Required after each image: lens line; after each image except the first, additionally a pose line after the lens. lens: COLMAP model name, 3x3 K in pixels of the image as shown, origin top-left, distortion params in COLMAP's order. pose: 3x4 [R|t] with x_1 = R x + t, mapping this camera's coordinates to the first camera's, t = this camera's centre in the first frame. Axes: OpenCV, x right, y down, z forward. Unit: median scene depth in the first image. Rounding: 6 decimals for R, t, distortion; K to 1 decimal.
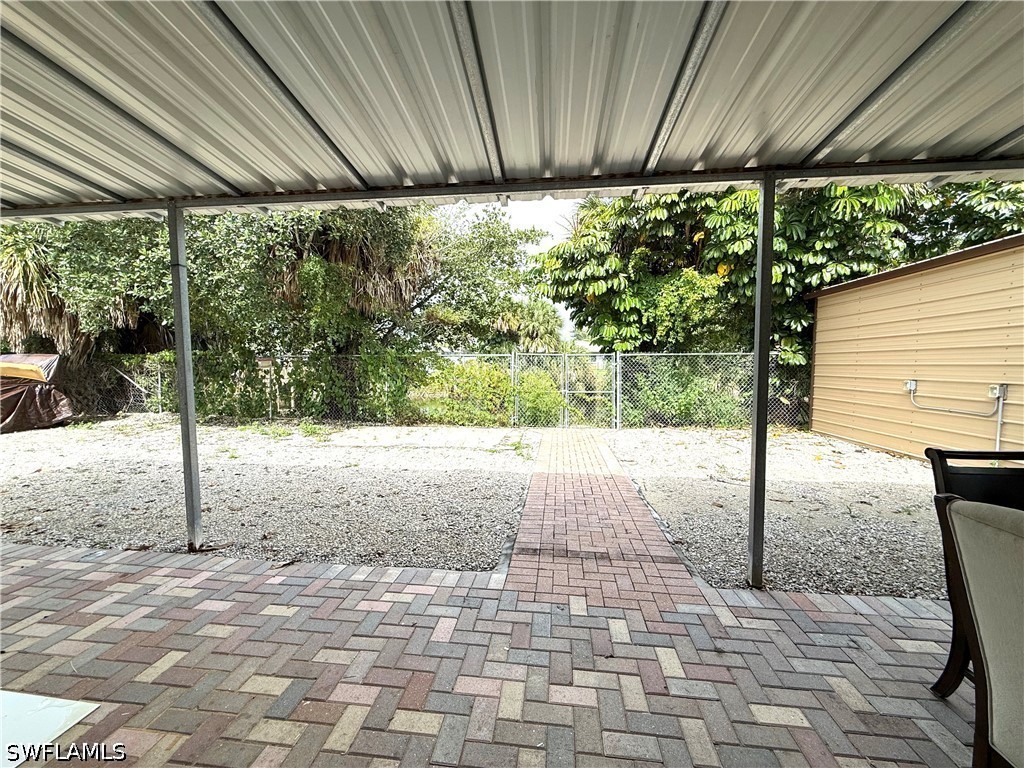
lens RADIAL K [[404.6, 0, 510.6], [0, 404.6, 384.3], [0, 0, 1]] dist [0.000797, -0.000007]
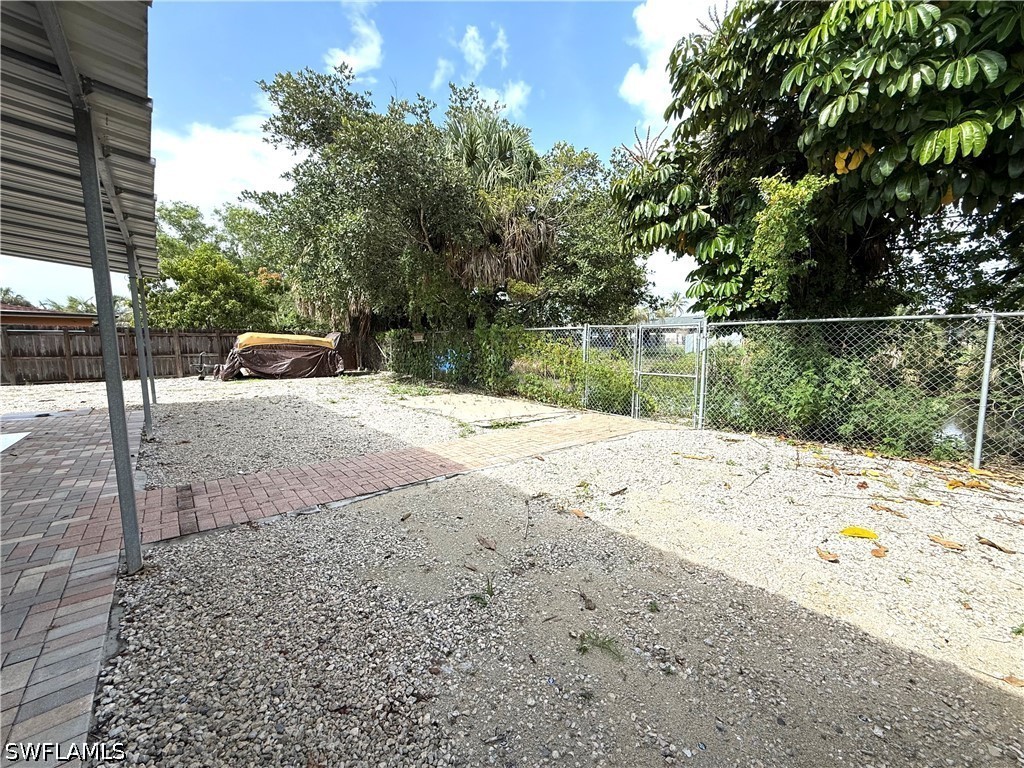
lens RADIAL K [[404.6, 0, 511.1], [0, 404.6, 381.1], [0, 0, 1]] dist [0.000797, -0.000007]
pose [[0.732312, 0.069402, -0.677424, 0.542057], [-0.037105, 0.997382, 0.062070, -0.005319], [0.679958, -0.020318, 0.732970, 0.274575]]
